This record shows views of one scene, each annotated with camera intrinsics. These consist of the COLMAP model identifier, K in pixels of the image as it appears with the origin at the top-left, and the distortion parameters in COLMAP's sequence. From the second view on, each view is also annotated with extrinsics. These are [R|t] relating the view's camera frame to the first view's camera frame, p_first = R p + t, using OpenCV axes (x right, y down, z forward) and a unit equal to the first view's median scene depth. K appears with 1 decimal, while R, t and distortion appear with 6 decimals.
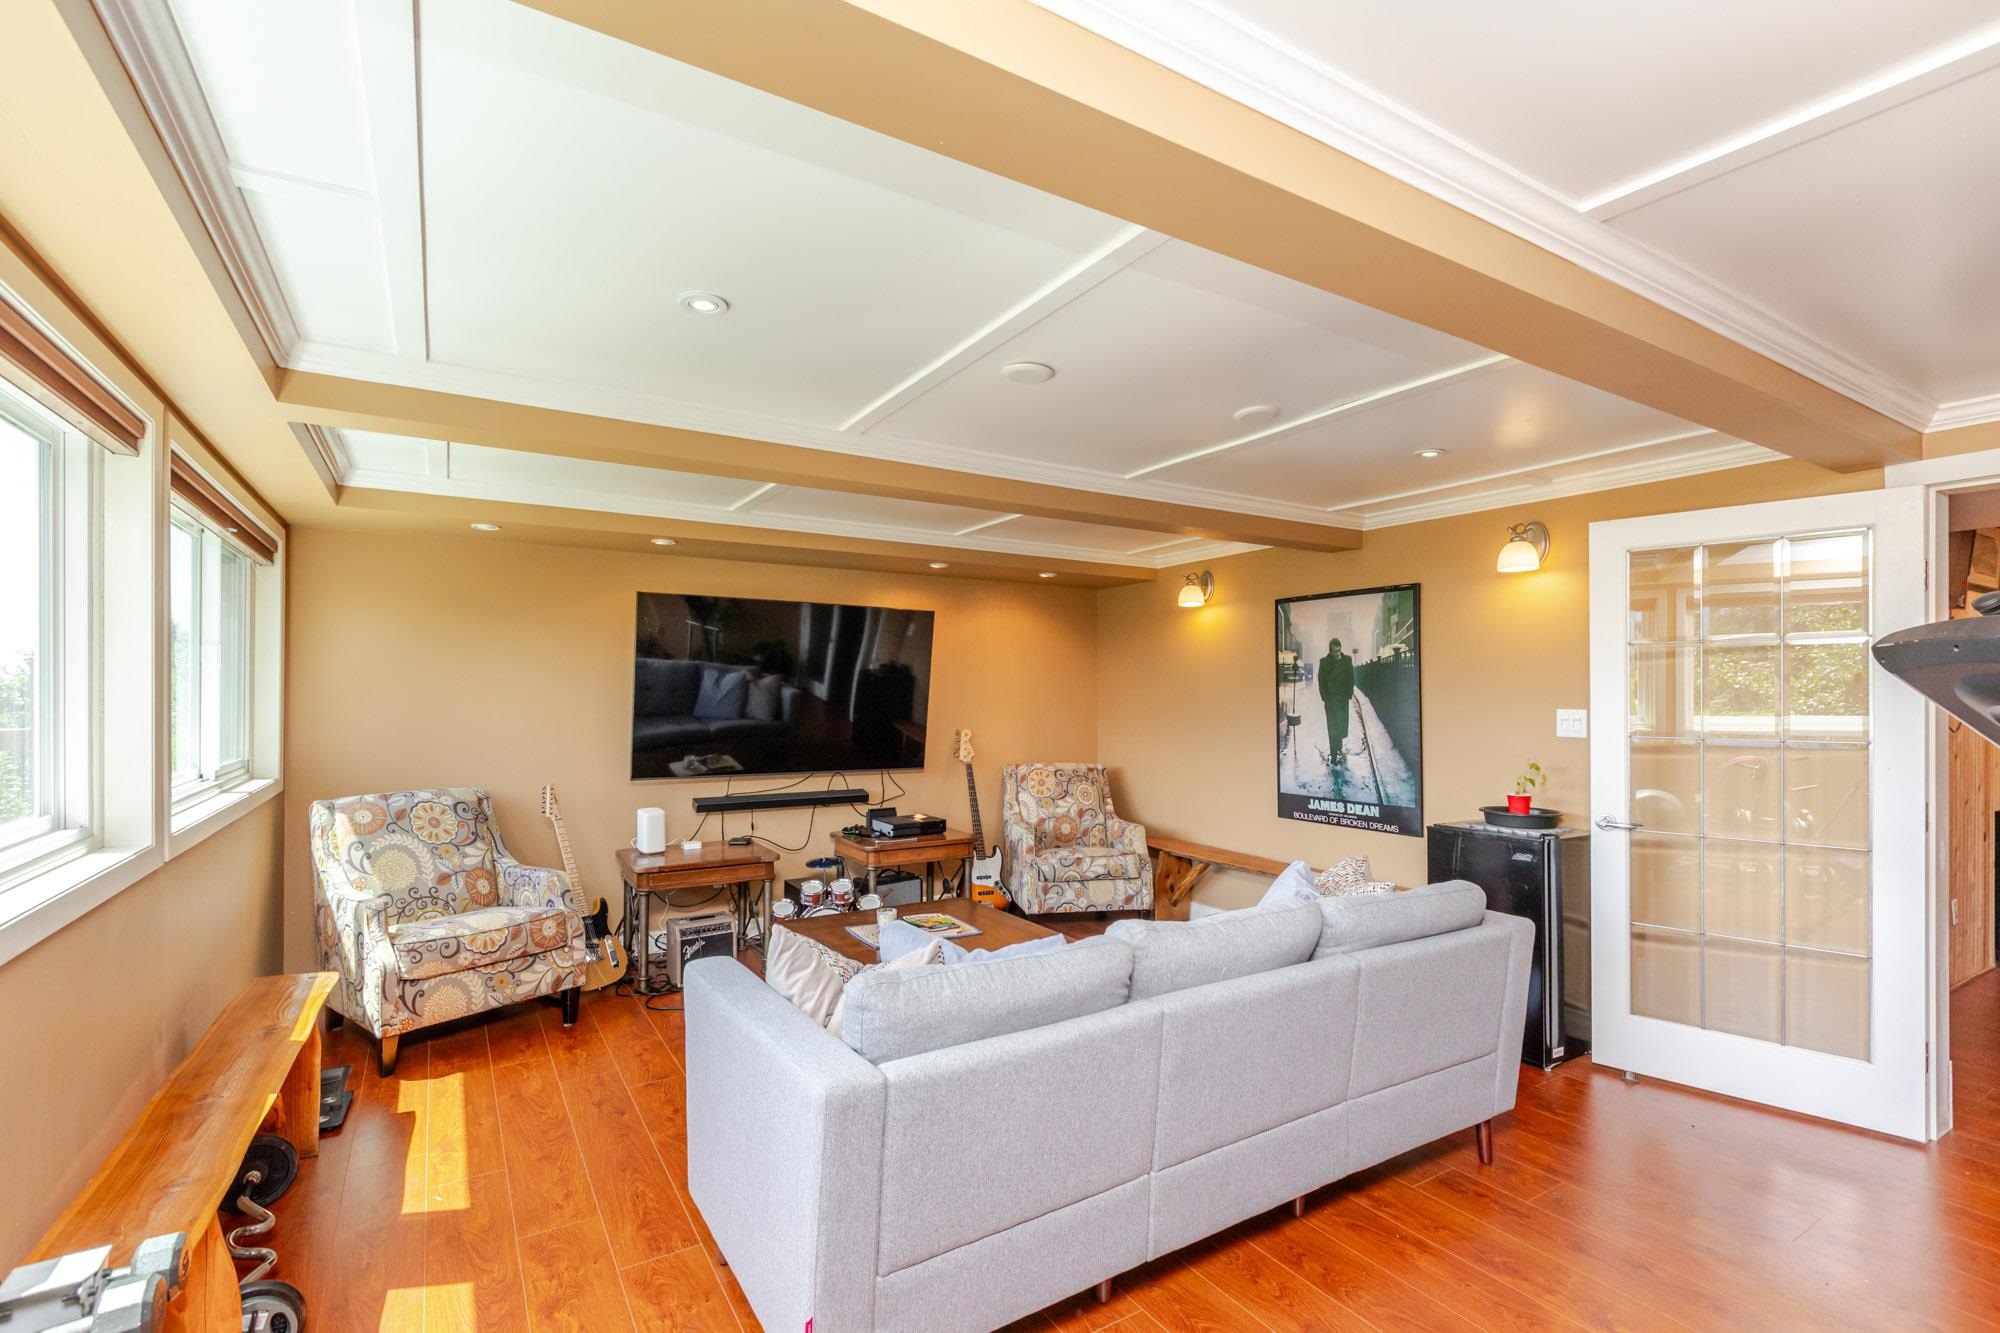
lens RADIAL K [[915.7, 0, 996.2], [0, 915.7, 697.2], [0, 0, 1]] dist [0.035127, 0.000381]
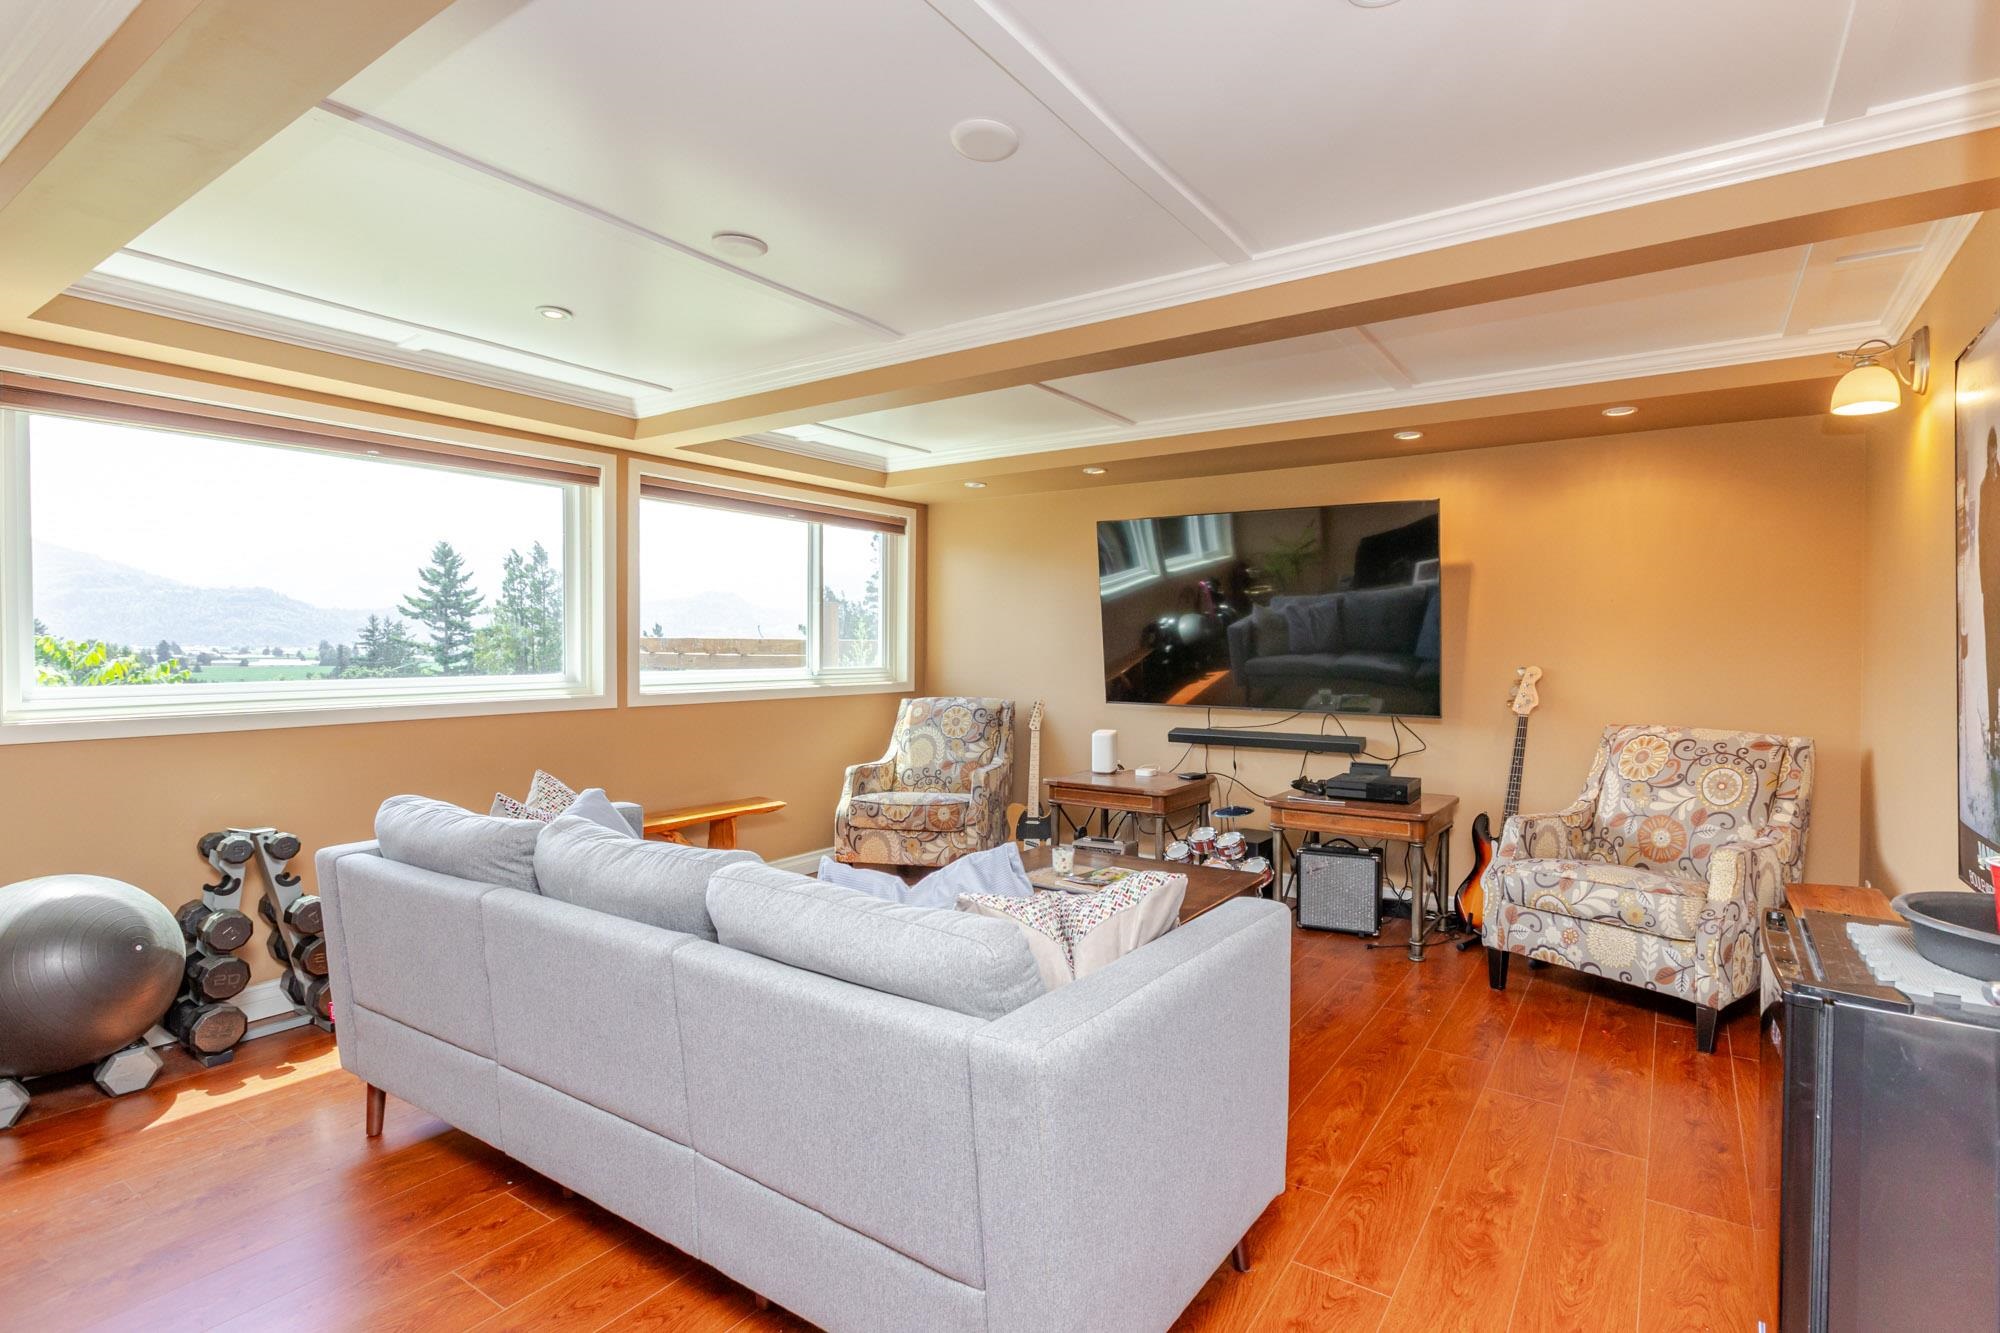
lens RADIAL K [[975.4, 0, 1005.6], [0, 975.4, 658.9], [0, 0, 1]] dist [-0.001615, 0.000246]
pose [[0.418279, 0.023738, -0.908008, 0.521968], [0.009228, 0.999496, 0.030381, 0.004619], [0.908272, -0.021087, 0.417849, 0.389030]]
